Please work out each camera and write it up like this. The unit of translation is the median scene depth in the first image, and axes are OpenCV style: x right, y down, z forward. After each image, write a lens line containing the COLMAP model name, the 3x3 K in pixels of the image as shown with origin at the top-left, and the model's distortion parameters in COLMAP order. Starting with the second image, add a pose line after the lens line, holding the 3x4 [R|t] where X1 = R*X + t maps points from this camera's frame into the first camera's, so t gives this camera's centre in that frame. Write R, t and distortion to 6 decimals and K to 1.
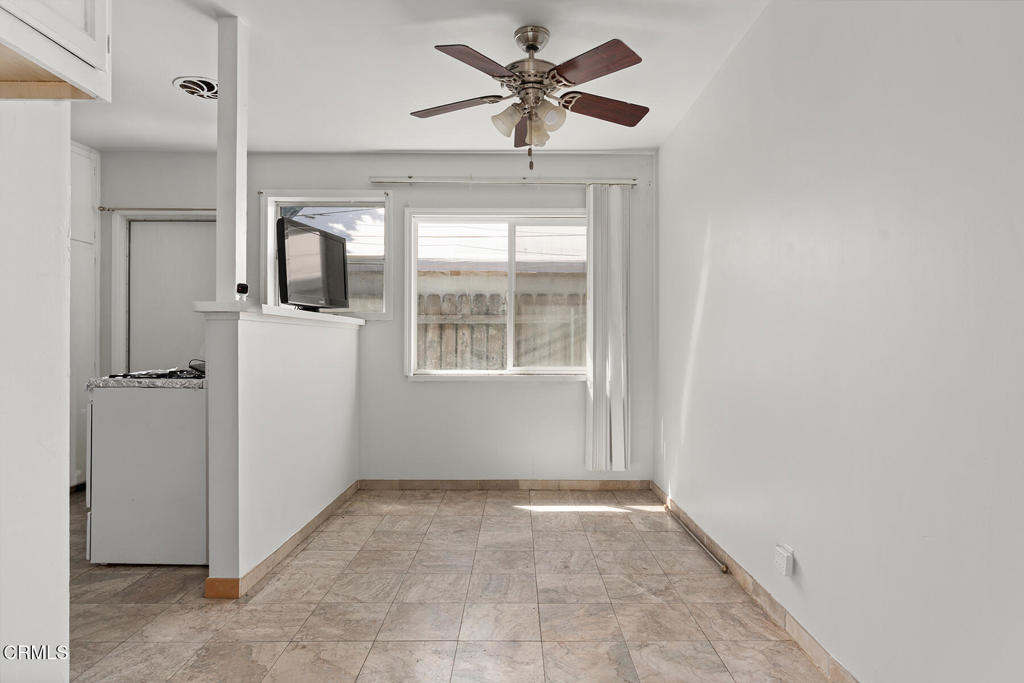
lens RADIAL K [[578.4, 0, 512.0], [0, 578.4, 341.5], [0, 0, 1]] dist [-0.029231, 0.036016]
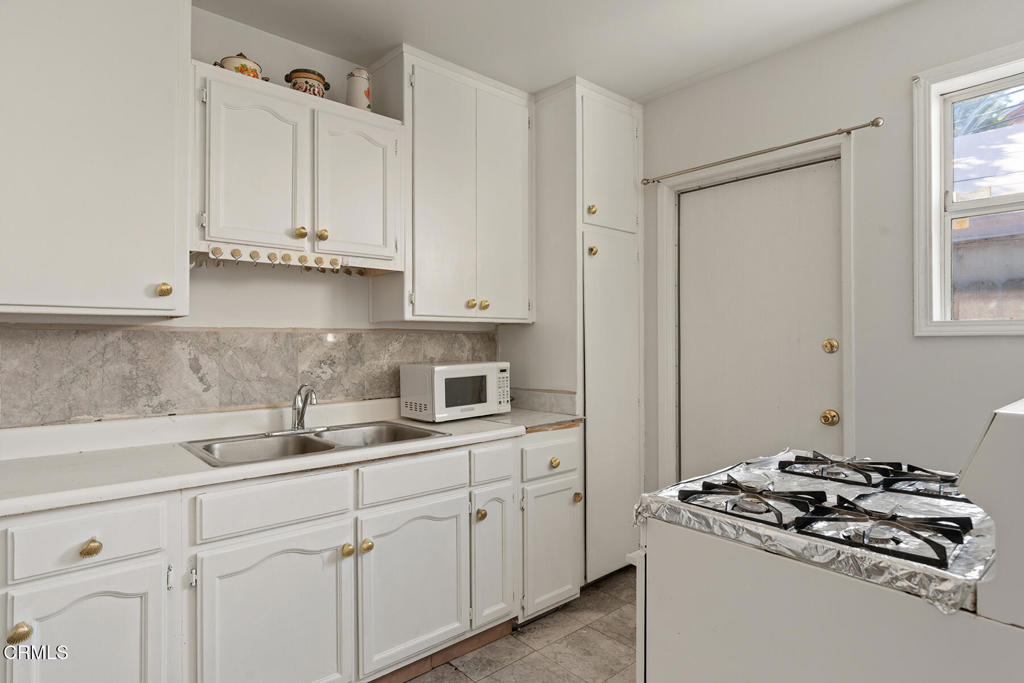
lens RADIAL K [[547.8, 0, 512.0], [0, 547.8, 341.5], [0, 0, 1]] dist [-0.015663, 0.000317]
pose [[0.666566, -0.007255, -0.745410, -0.320897], [0.007222, 0.999969, -0.003275, -0.033139], [0.745411, -0.003200, 0.666598, 0.426897]]
